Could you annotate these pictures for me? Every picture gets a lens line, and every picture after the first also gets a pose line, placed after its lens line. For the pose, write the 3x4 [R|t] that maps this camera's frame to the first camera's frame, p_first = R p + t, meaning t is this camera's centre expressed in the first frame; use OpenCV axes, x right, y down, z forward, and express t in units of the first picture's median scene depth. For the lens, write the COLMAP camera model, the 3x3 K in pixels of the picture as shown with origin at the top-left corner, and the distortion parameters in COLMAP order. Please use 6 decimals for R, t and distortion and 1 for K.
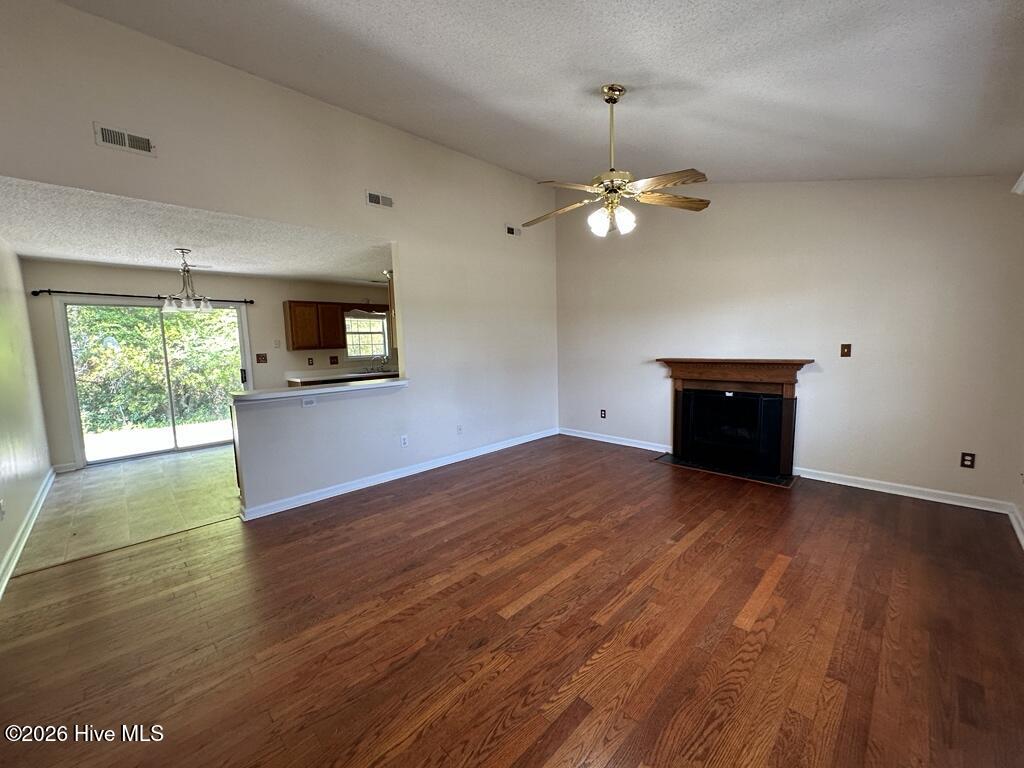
lens RADIAL K [[410.1, 0, 512.0], [0, 410.1, 384.0], [0, 0, 1]] dist [-0.001491, 0.000177]
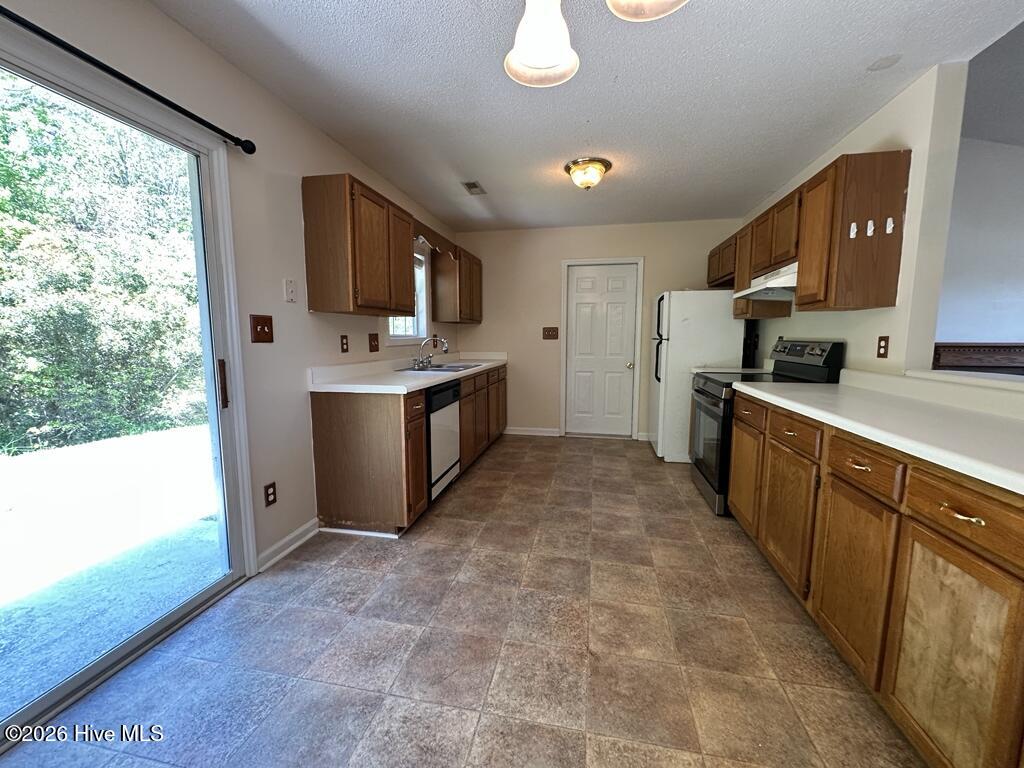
lens RADIAL K [[410.1, 0, 512.0], [0, 410.1, 384.0], [0, 0, 1]] dist [-0.001491, 0.000177]
pose [[0.827220, -0.038562, 0.560553, -0.608360], [0.037527, 0.999206, 0.013360, -0.013621], [-0.560623, 0.009984, 0.828011, 0.587286]]
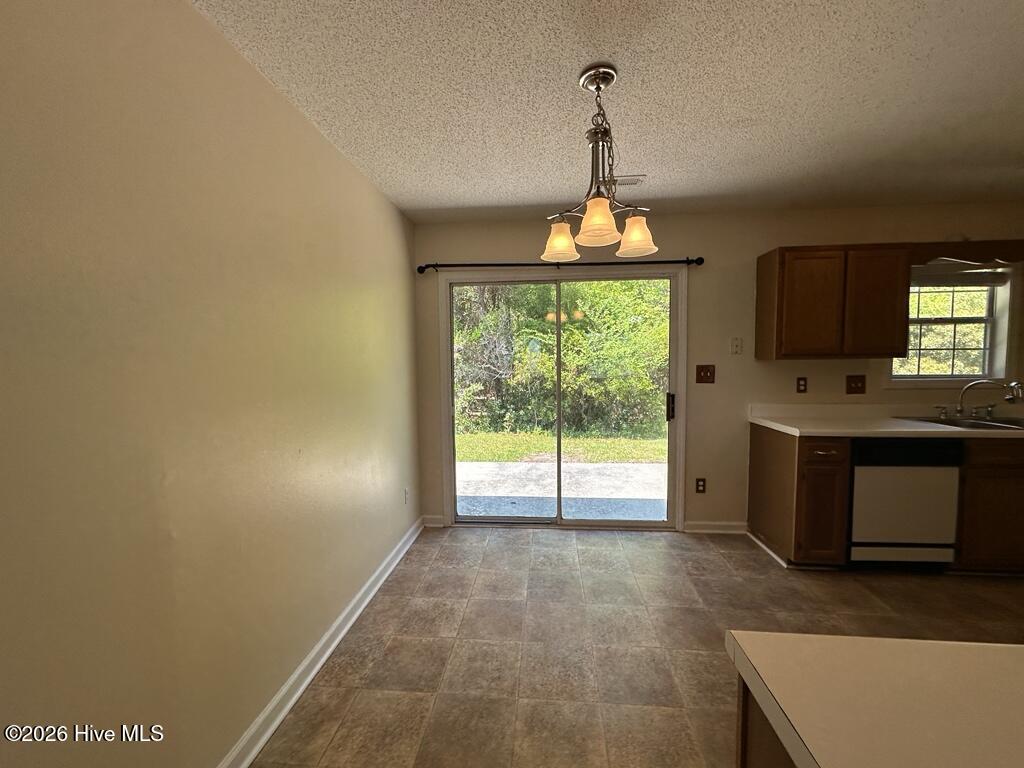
lens RADIAL K [[410.1, 0, 512.0], [0, 410.1, 384.0], [0, 0, 1]] dist [-0.001491, 0.000177]
pose [[0.650650, 0.068181, -0.756311, -0.370575], [-0.085880, 0.996178, 0.015924, -0.036435], [0.754506, 0.054591, 0.654019, 0.476277]]
